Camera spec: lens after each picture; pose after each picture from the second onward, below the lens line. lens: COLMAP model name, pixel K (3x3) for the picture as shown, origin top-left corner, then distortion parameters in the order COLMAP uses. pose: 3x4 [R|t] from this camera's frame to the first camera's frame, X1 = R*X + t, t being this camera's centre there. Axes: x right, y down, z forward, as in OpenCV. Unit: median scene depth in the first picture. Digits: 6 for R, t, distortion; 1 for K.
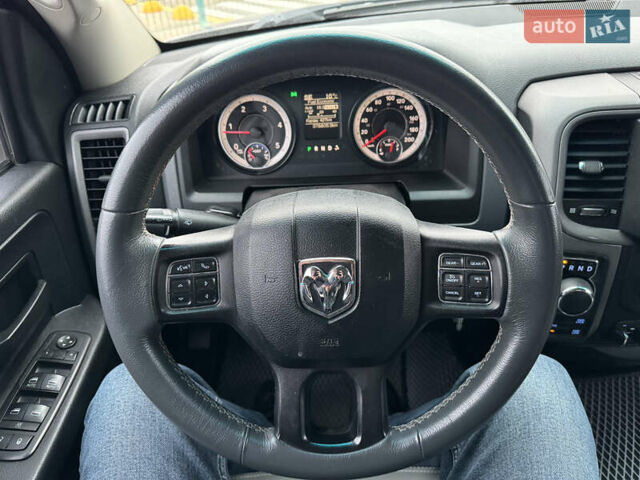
lens RADIAL K [[463.4, 0, 310.1], [0, 463.4, 239.4], [0, 0, 1]] dist [0.010565, -0.000593]
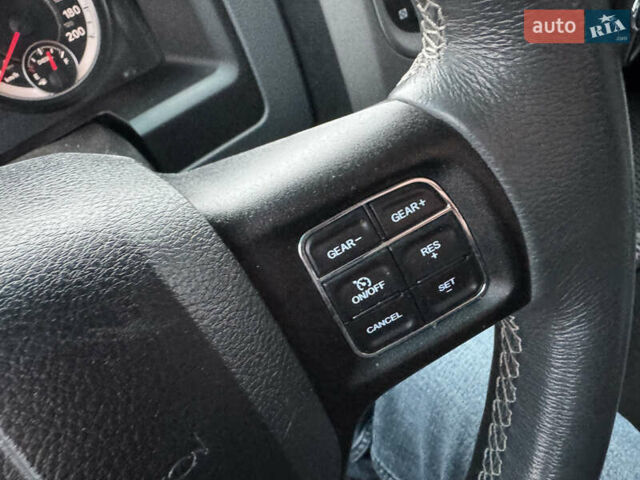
lens RADIAL K [[463.4, 0, 310.1], [0, 463.4, 239.4], [0, 0, 1]] dist [0.010565, -0.000593]
pose [[0.754279, -0.559967, 0.342784, 0.104923], [0.498470, 0.828215, 0.256101, -0.026962], [-0.427307, -0.022304, 0.903831, 0.413841]]
